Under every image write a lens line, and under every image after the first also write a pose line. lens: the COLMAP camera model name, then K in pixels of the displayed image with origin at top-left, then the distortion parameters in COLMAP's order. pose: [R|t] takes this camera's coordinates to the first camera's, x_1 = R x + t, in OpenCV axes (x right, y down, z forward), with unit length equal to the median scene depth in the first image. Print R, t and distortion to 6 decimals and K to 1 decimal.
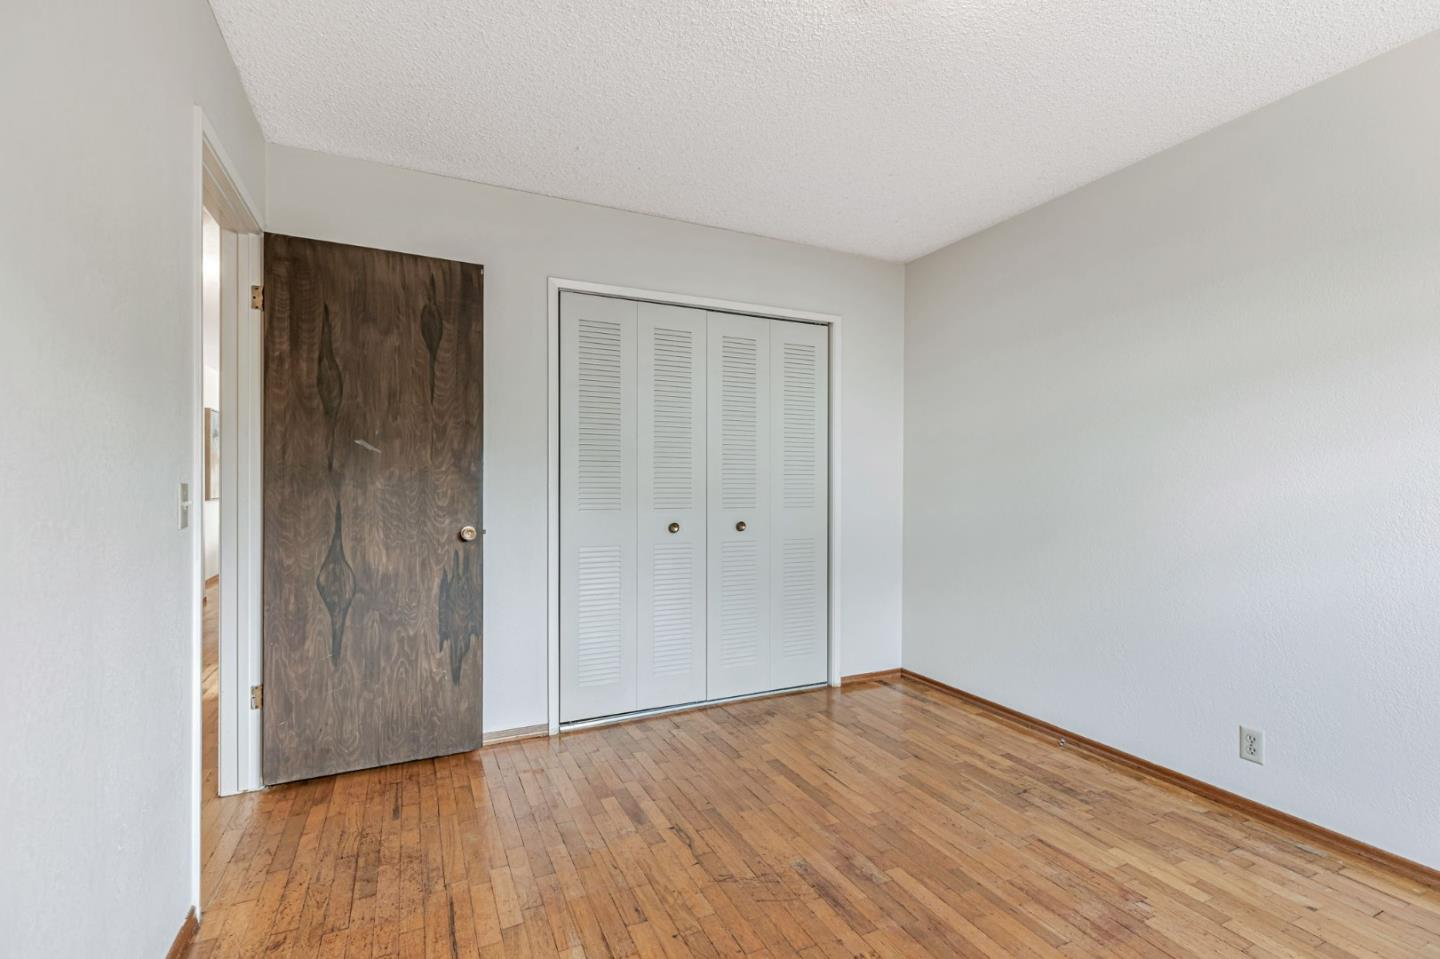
lens RADIAL K [[640.6, 0, 713.7], [0, 640.6, 472.1], [0, 0, 1]] dist [0.005505, -0.000756]
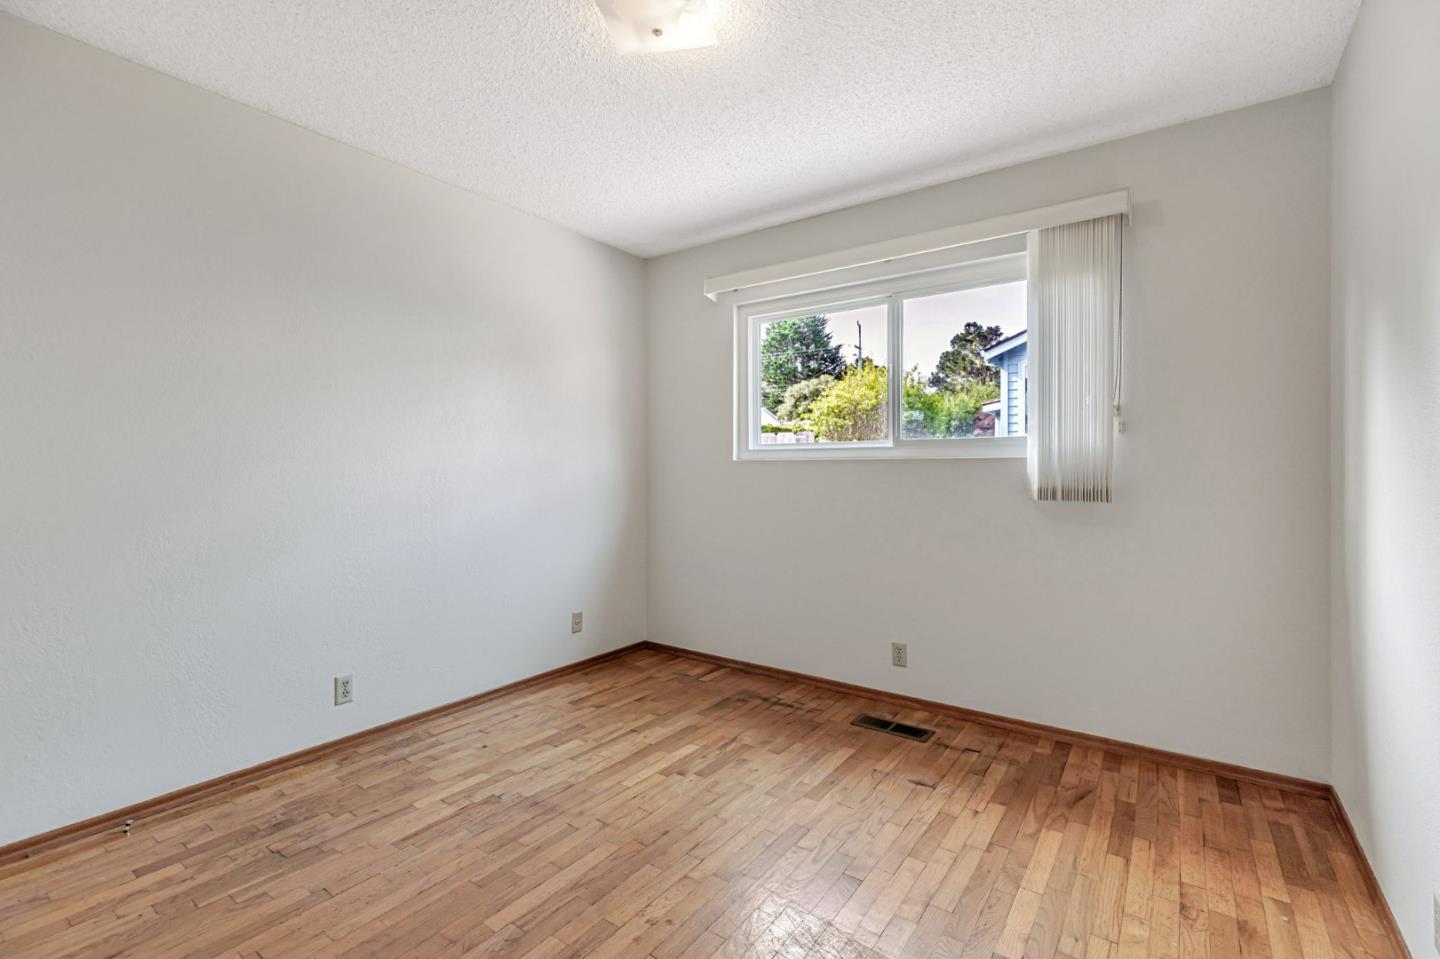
lens RADIAL K [[640.6, 0, 713.7], [0, 640.6, 472.1], [0, 0, 1]] dist [0.005505, -0.000756]
pose [[-0.471386, -0.008852, 0.881883, -0.431080], [-0.014365, 0.999894, 0.002358, 0.017885], [-0.881810, -0.011557, -0.471463, 0.840902]]
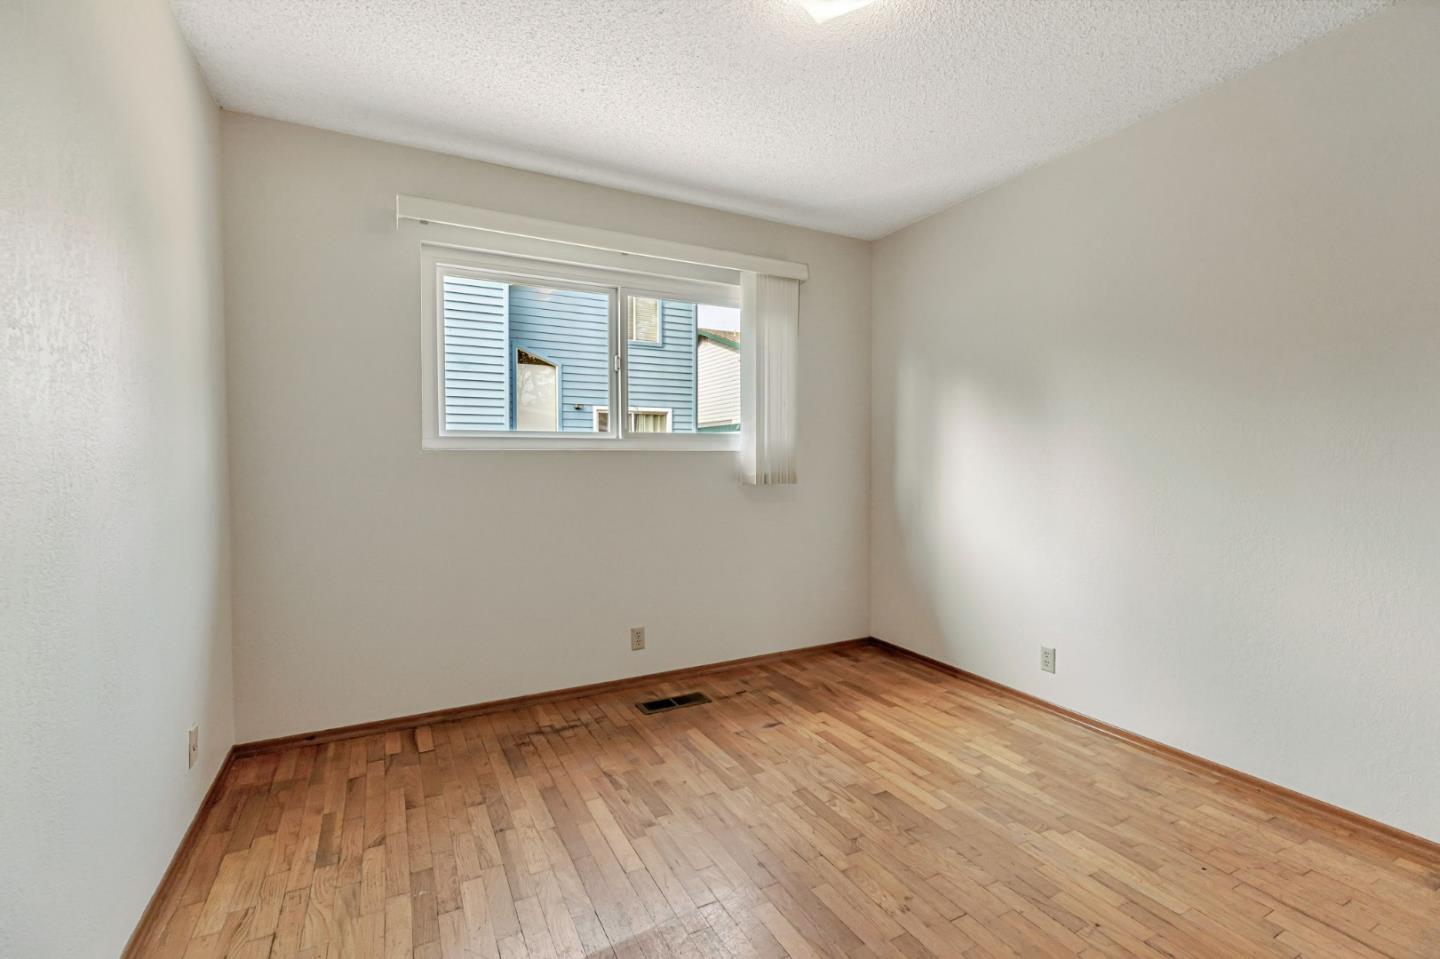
lens RADIAL K [[640.6, 0, 713.7], [0, 640.6, 472.1], [0, 0, 1]] dist [0.005505, -0.000756]
pose [[-0.999331, -0.003094, -0.036438, 0.345126], [-0.003264, 0.999984, 0.004616, 0.026547], [0.036423, 0.004732, -0.999325, 1.210417]]
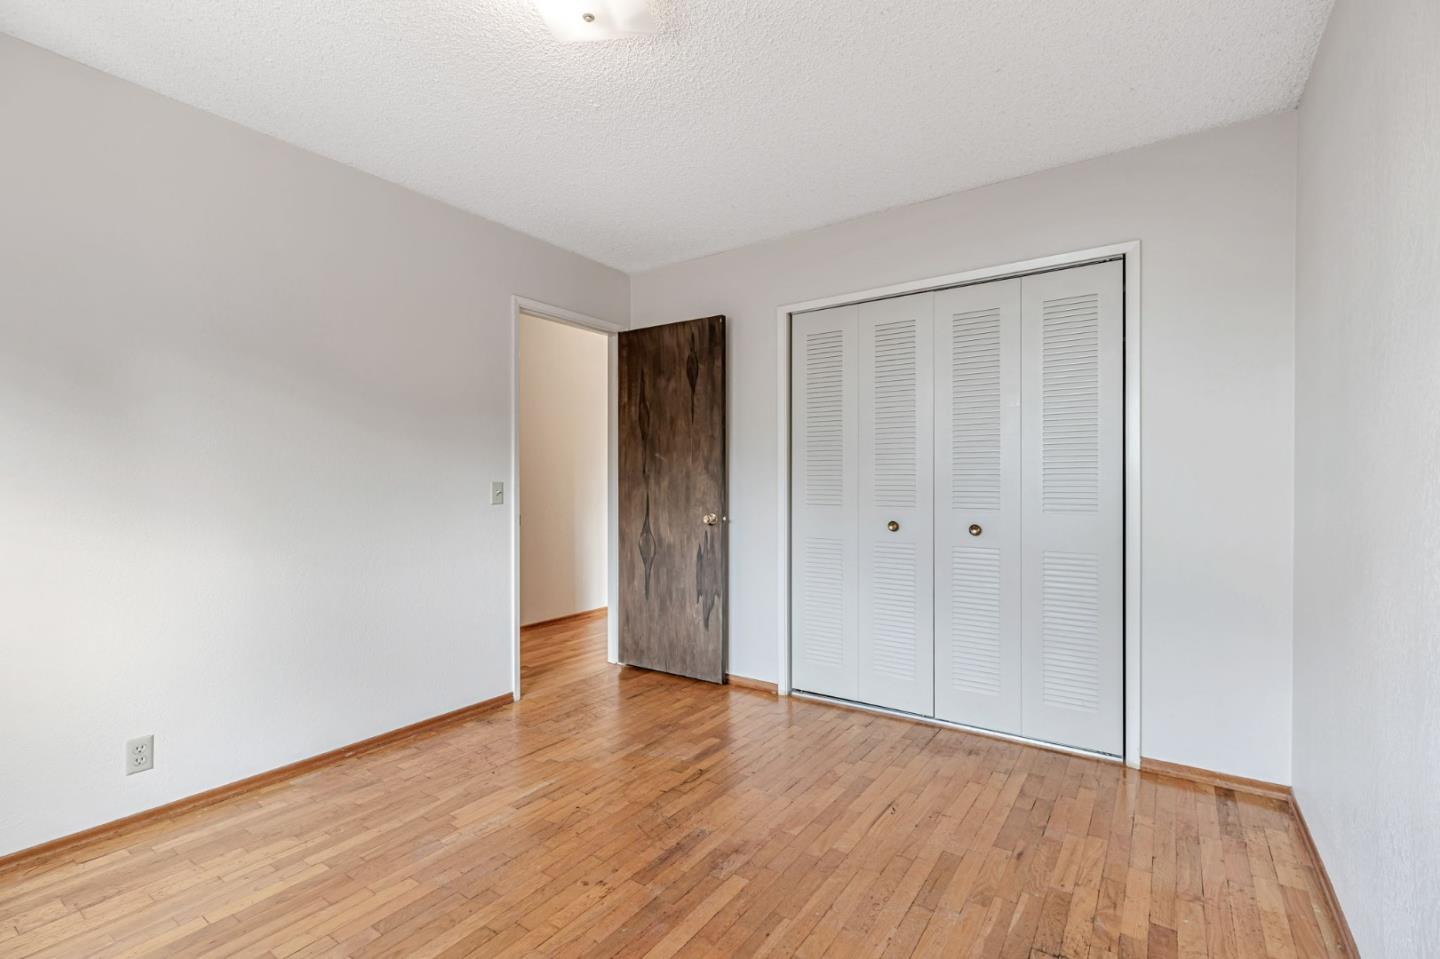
lens RADIAL K [[641.4, 0, 723.7], [0, 641.4, 468.3], [0, 0, 1]] dist [0.001751, -0.000338]
pose [[0.501267, -0.023814, -0.864965, 0.819895], [0.018269, 0.999690, -0.016936, 0.013944], [0.865099, -0.007313, 0.501547, 0.365743]]
